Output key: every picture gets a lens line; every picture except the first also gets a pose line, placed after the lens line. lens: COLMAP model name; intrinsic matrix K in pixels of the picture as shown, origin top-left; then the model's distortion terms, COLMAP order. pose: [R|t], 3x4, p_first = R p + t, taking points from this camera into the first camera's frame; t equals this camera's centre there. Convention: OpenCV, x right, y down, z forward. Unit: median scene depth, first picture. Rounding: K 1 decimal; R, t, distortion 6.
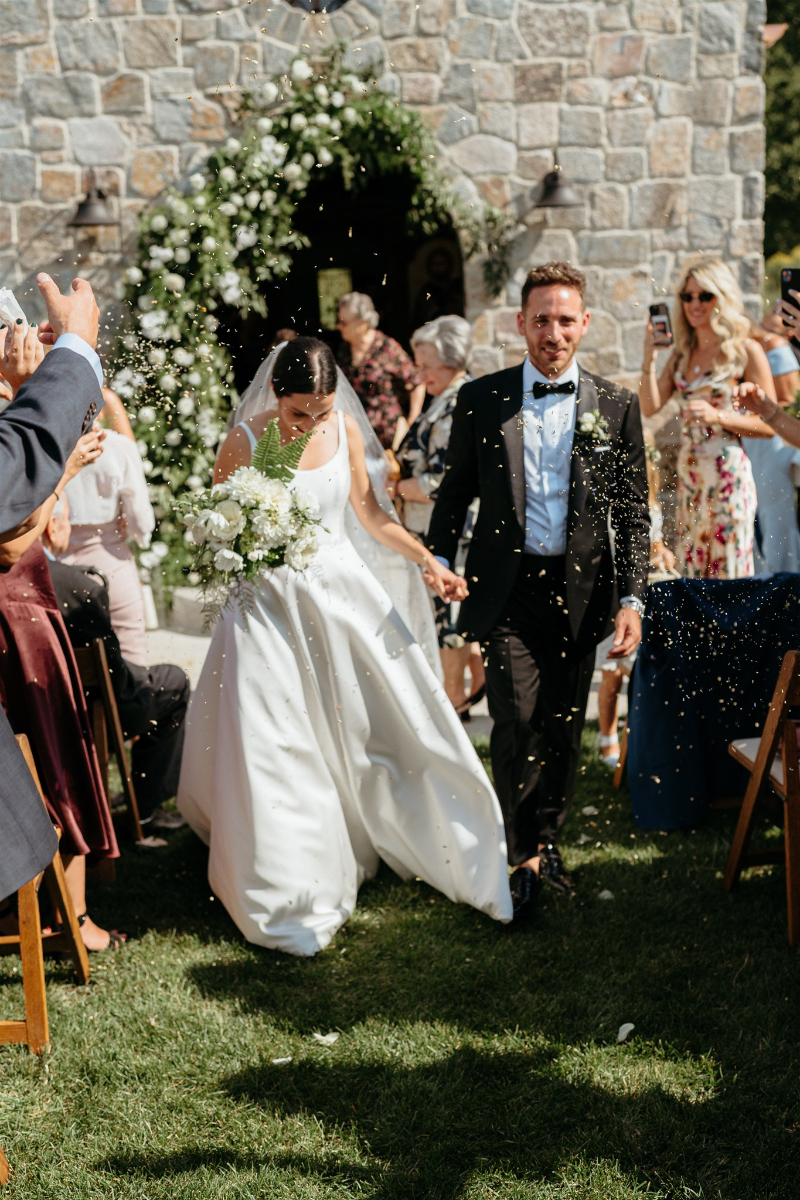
lens RADIAL K [[1300.6, 0, 382.0], [0, 1300.6, 580.6], [0, 0, 1]] dist [-0.005087, 0.000000]
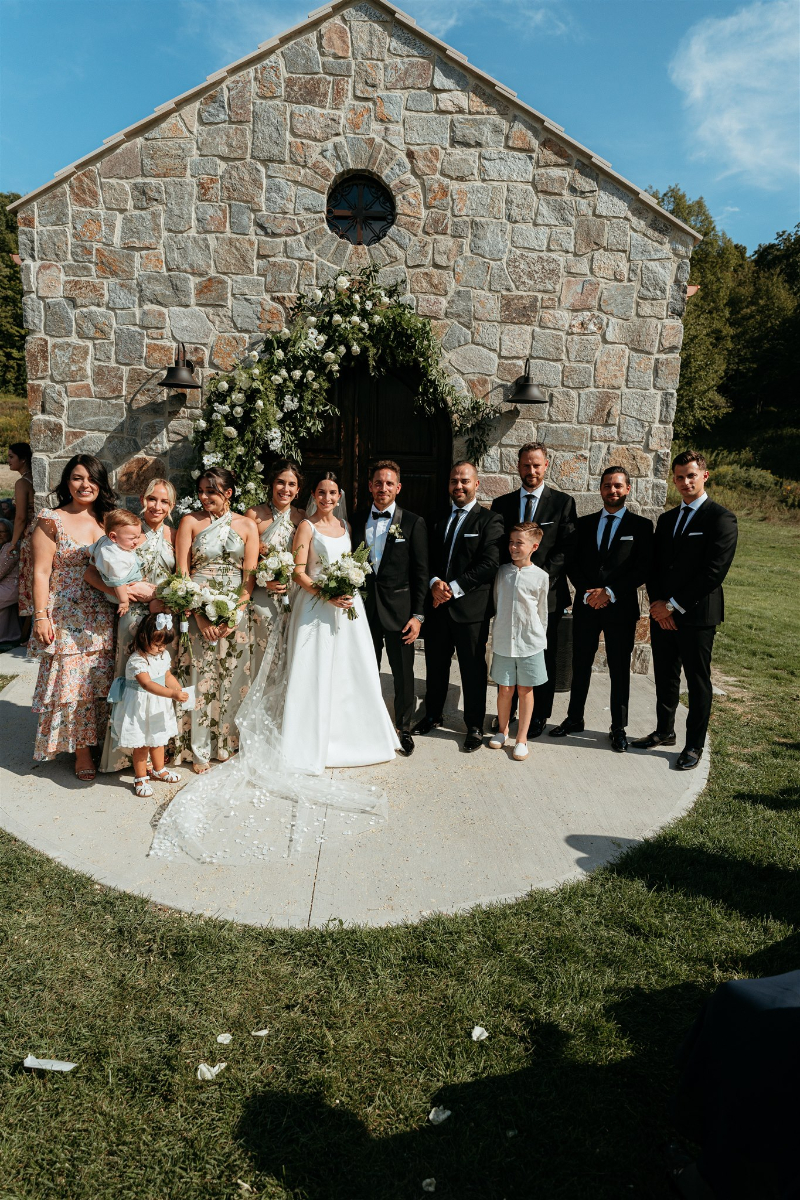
lens RADIAL K [[632.8, 0, 394.5], [0, 632.8, 591.6], [0, 0, 1]] dist [0.000126, 0.002954]
pose [[0.996475, 0.083866, 0.002239, 0.014873], [-0.083784, 0.996171, -0.024978, -0.064294], [-0.004325, 0.024702, 0.999685, 0.351510]]
